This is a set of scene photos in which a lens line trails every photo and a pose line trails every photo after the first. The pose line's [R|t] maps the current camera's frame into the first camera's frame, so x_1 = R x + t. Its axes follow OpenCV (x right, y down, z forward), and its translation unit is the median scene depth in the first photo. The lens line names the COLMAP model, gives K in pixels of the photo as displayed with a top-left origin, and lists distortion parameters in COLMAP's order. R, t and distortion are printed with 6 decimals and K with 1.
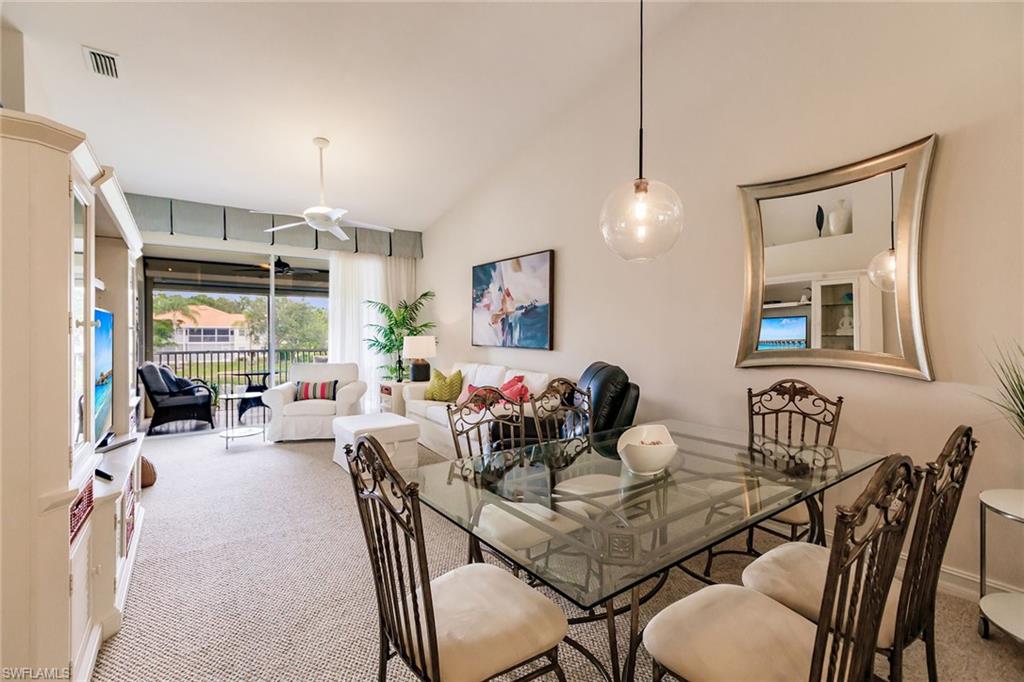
lens RADIAL K [[460.2, 0, 507.3], [0, 460.2, 335.7], [0, 0, 1]] dist [0.000840, 0.000297]
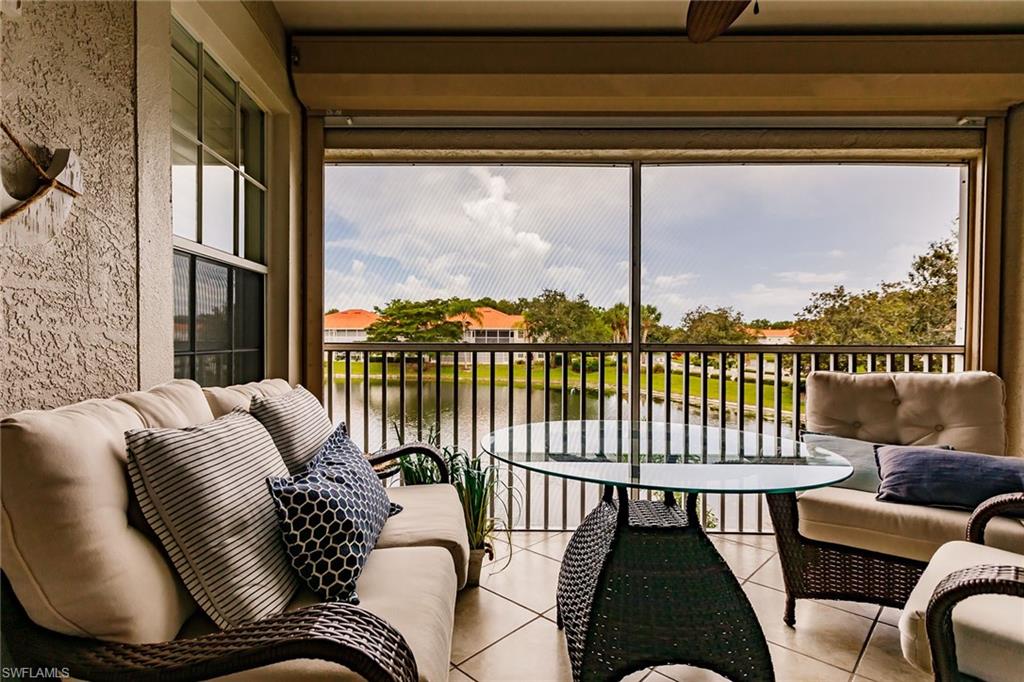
lens RADIAL K [[505.6, 0, 470.4], [0, 505.6, 343.4], [0, 0, 1]] dist [0.002917, 0.000905]
pose [[0.814137, 0.011184, -0.580565, -0.619523], [-0.007489, 0.999934, 0.008761, 0.041147], [0.580624, -0.002785, 0.814167, 0.999513]]
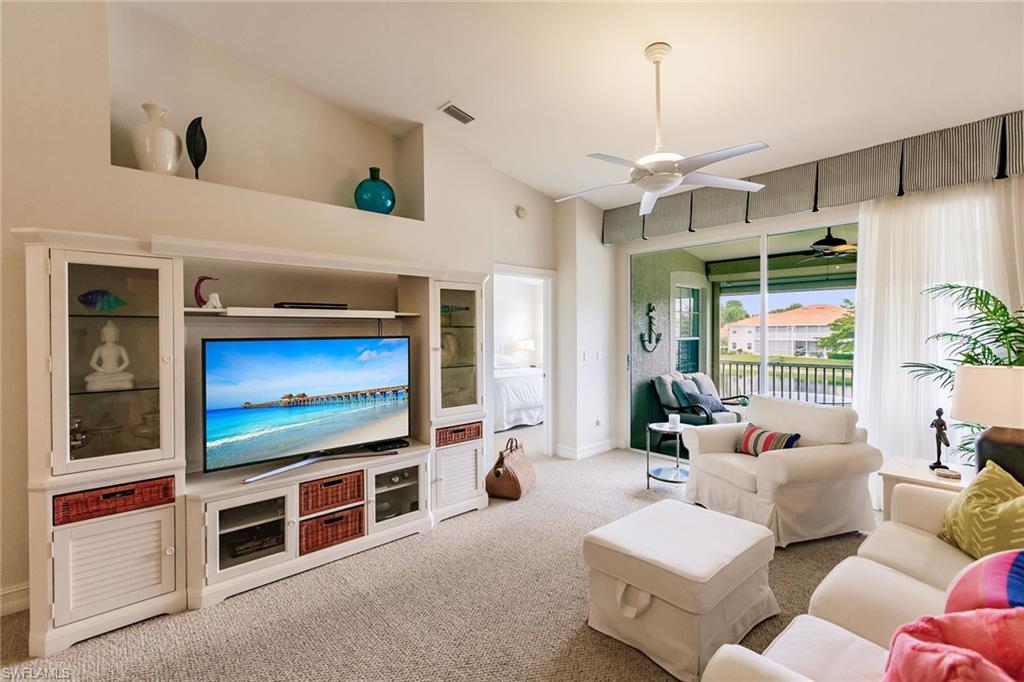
lens RADIAL K [[460.2, 0, 503.2], [0, 460.2, 338.1], [0, 0, 1]] dist [0.000840, 0.000297]
pose [[0.114183, 0.013100, -0.993373, 0.159335], [0.001671, 0.999909, 0.013378, -0.032677], [0.993458, -0.003188, 0.114151, 0.582114]]
